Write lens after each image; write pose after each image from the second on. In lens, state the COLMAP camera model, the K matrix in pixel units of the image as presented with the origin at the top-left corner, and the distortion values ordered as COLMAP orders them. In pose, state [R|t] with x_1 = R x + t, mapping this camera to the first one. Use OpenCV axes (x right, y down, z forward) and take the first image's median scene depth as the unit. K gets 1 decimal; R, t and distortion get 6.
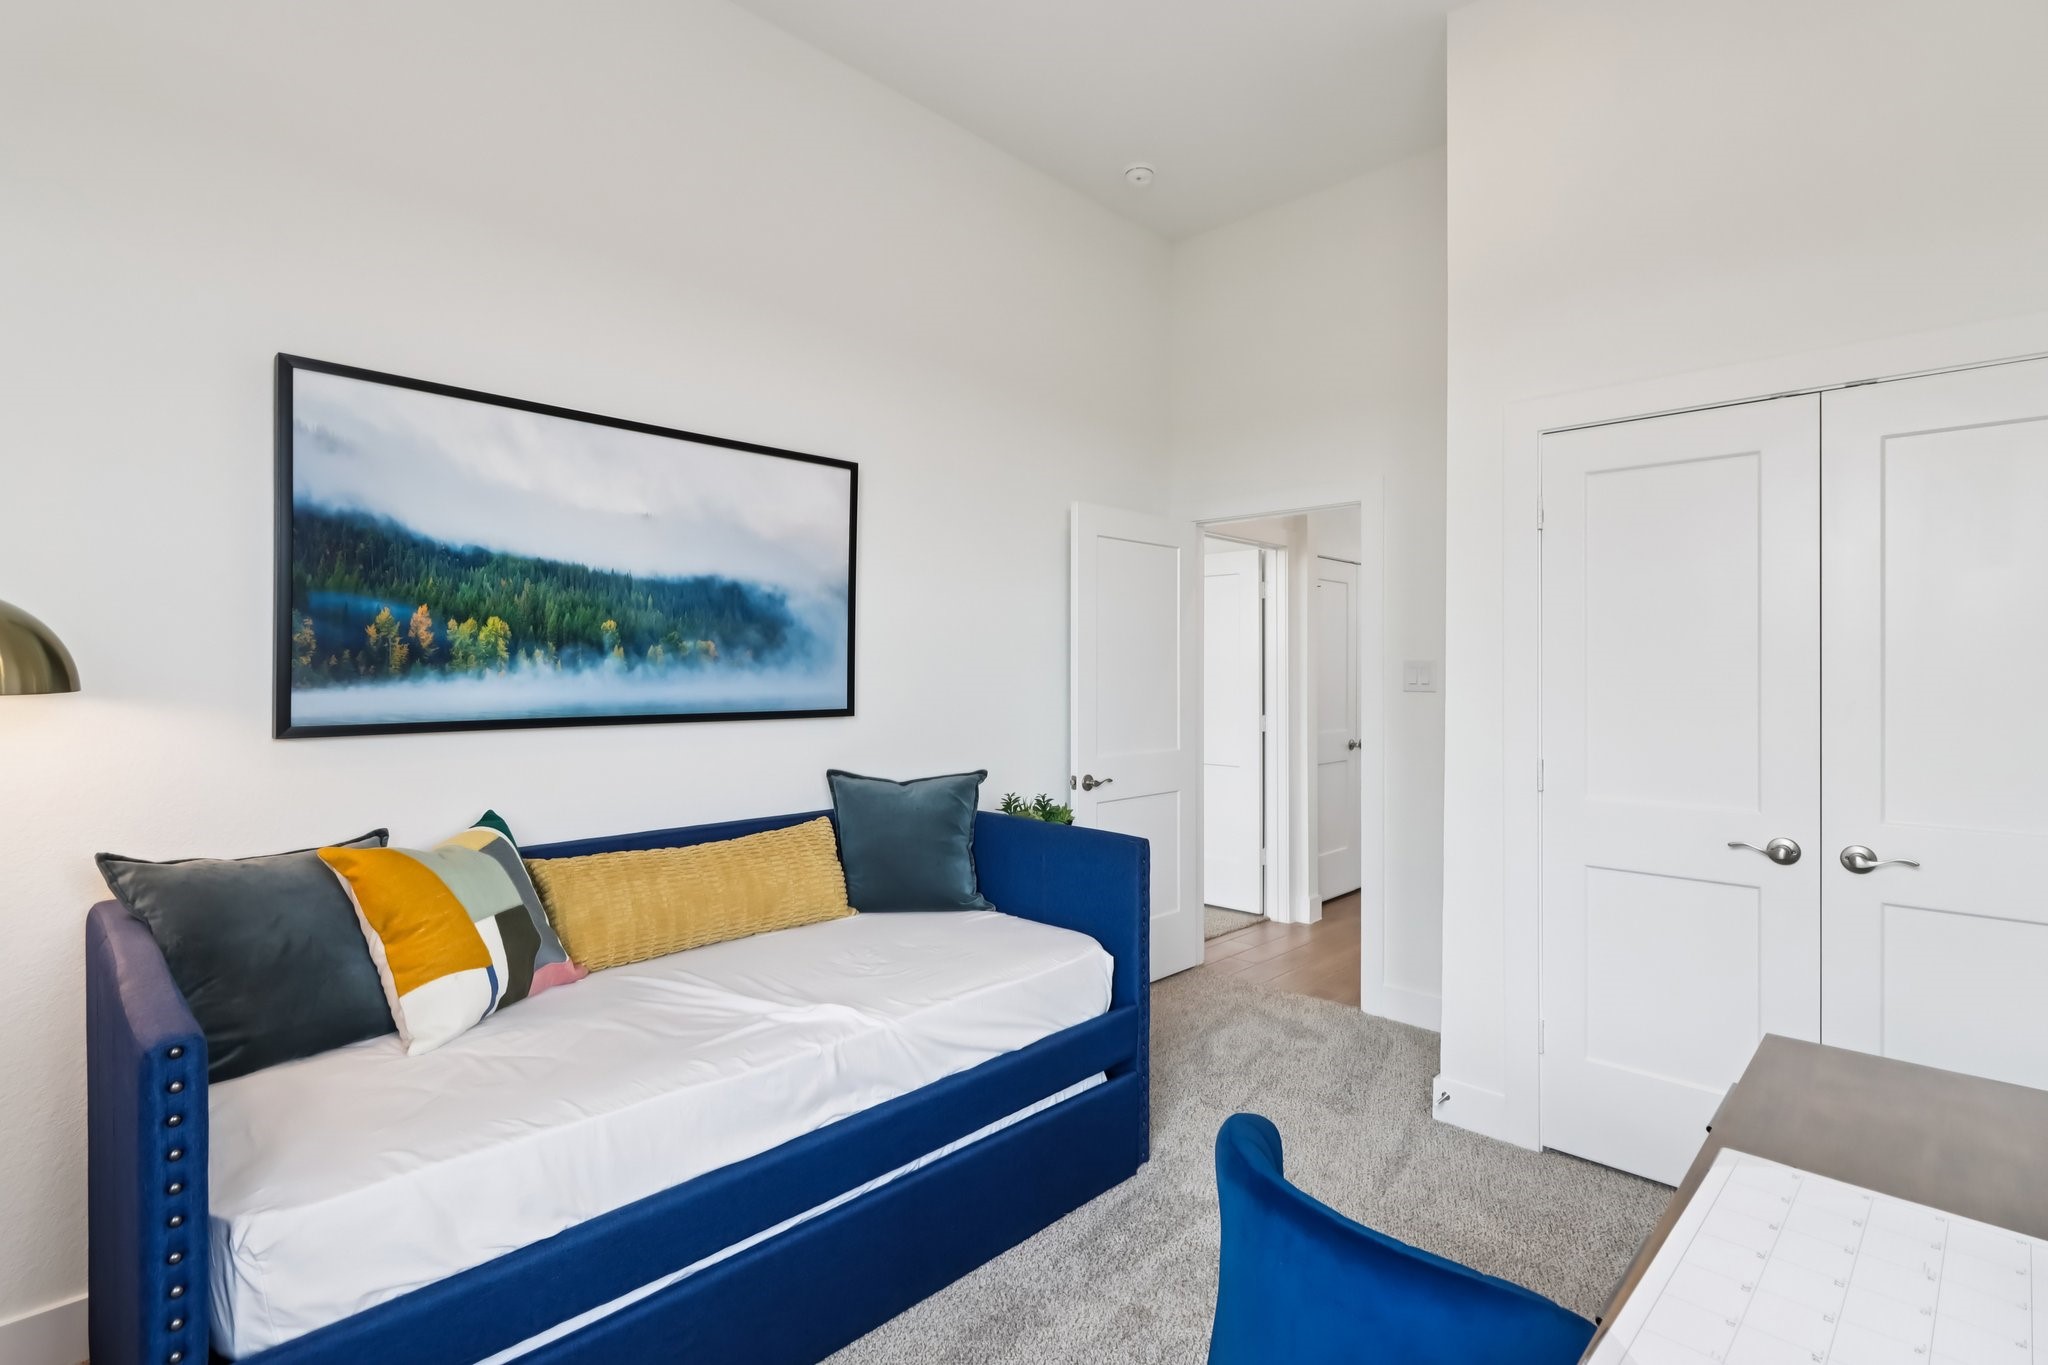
lens RADIAL K [[955.5, 0, 1024.0], [0, 955.5, 682.5], [0, 0, 1]] dist [0.001619, -0.000244]
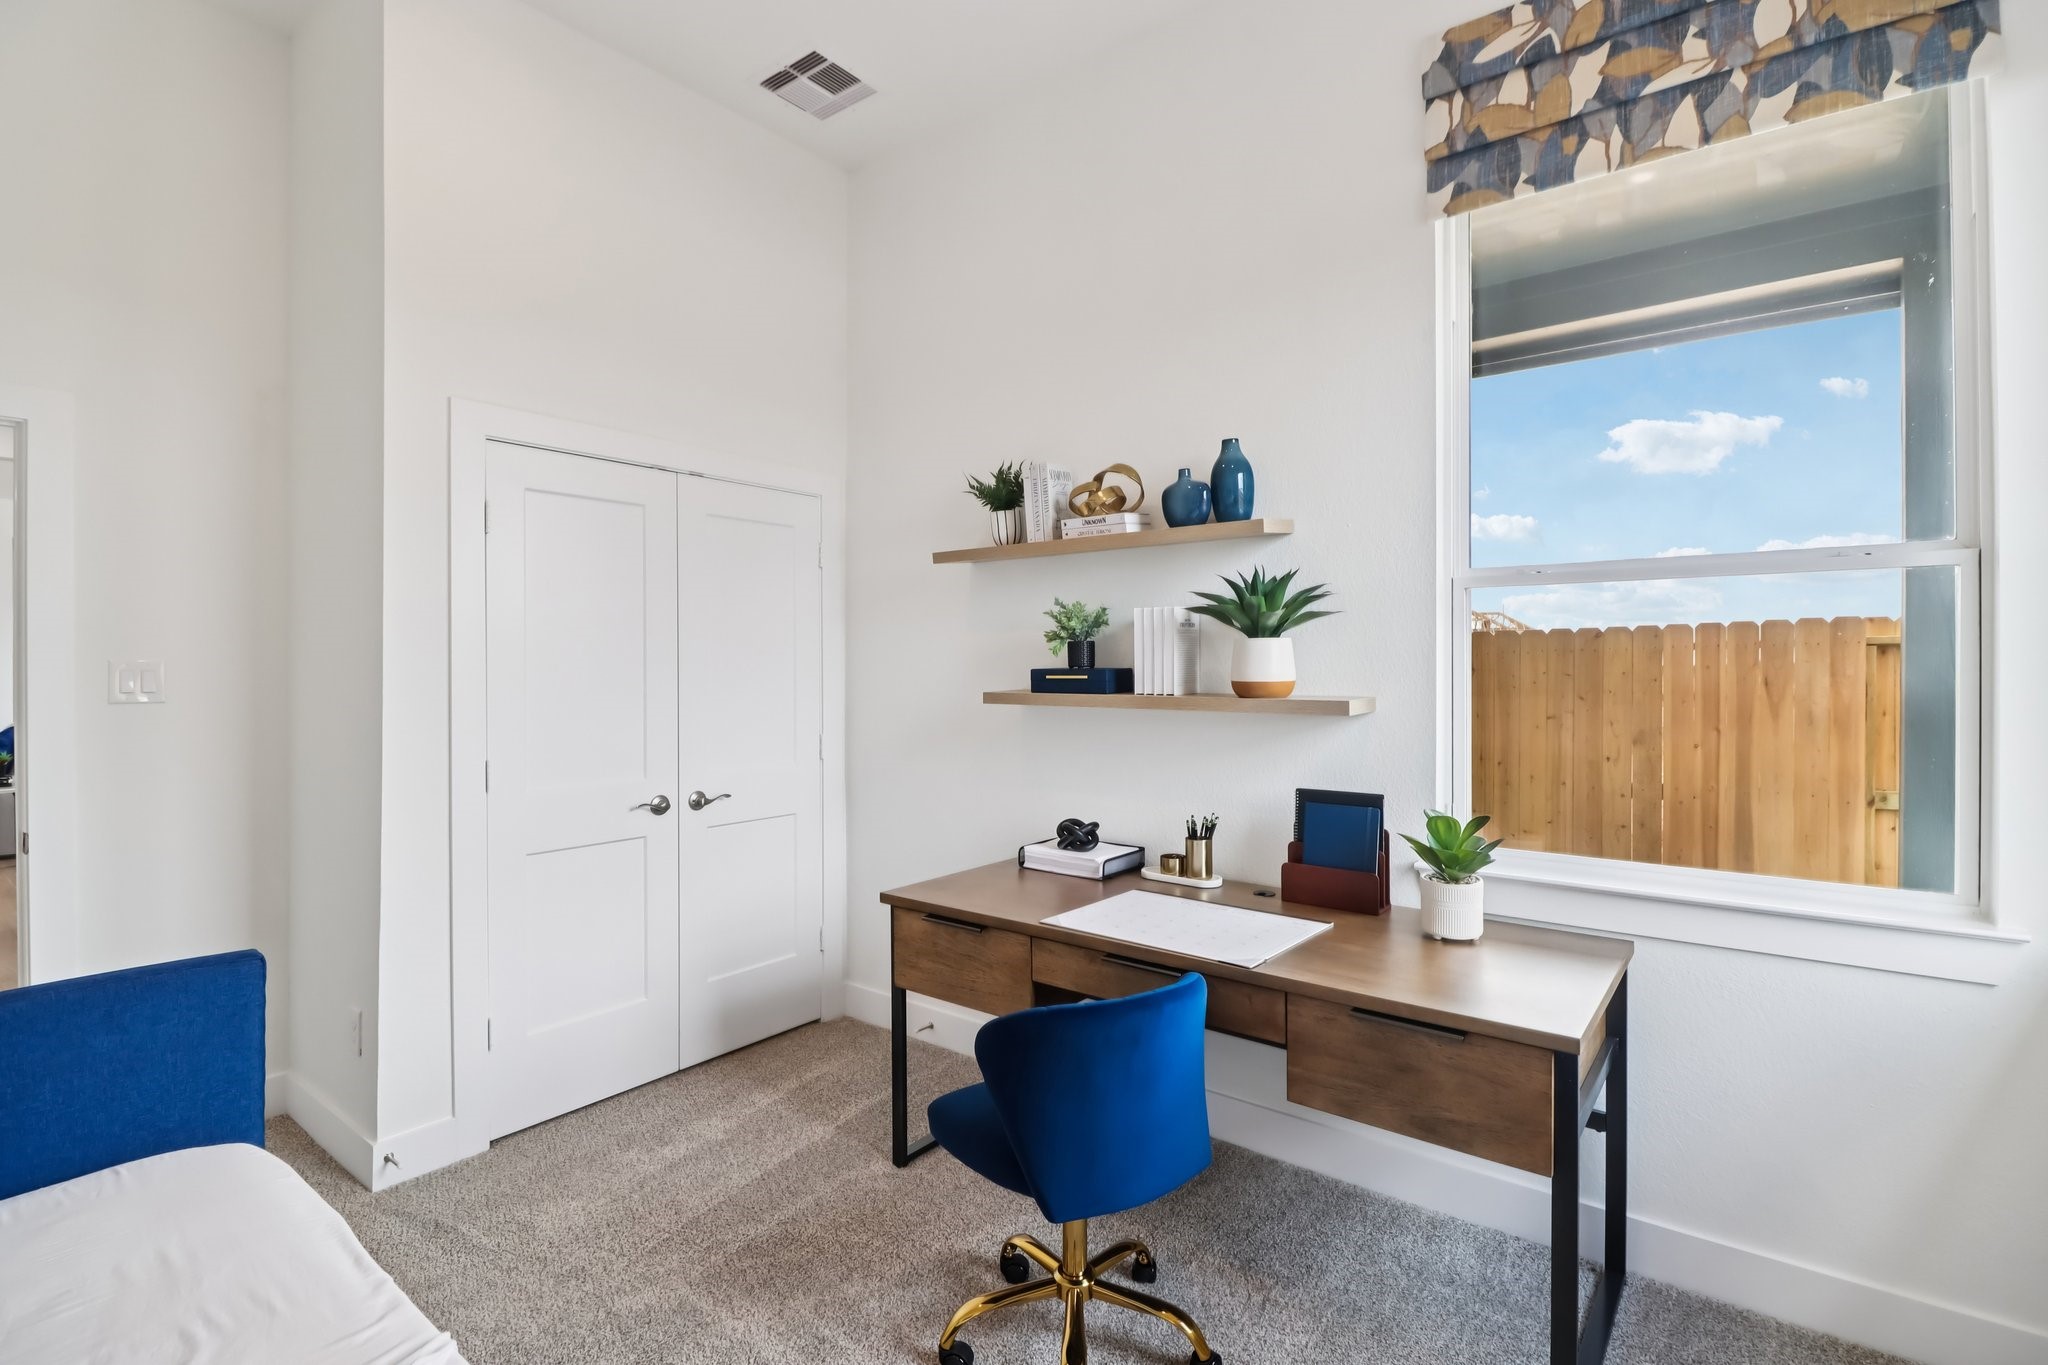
lens RADIAL K [[955.5, 0, 1024.0], [0, 955.5, 682.5], [0, 0, 1]] dist [0.001619, -0.000244]
pose [[-0.120968, -0.007234, 0.992630, -0.608857], [0.011807, 0.999892, 0.008726, -0.000731], [-0.992586, 0.012775, -0.120870, 0.649602]]
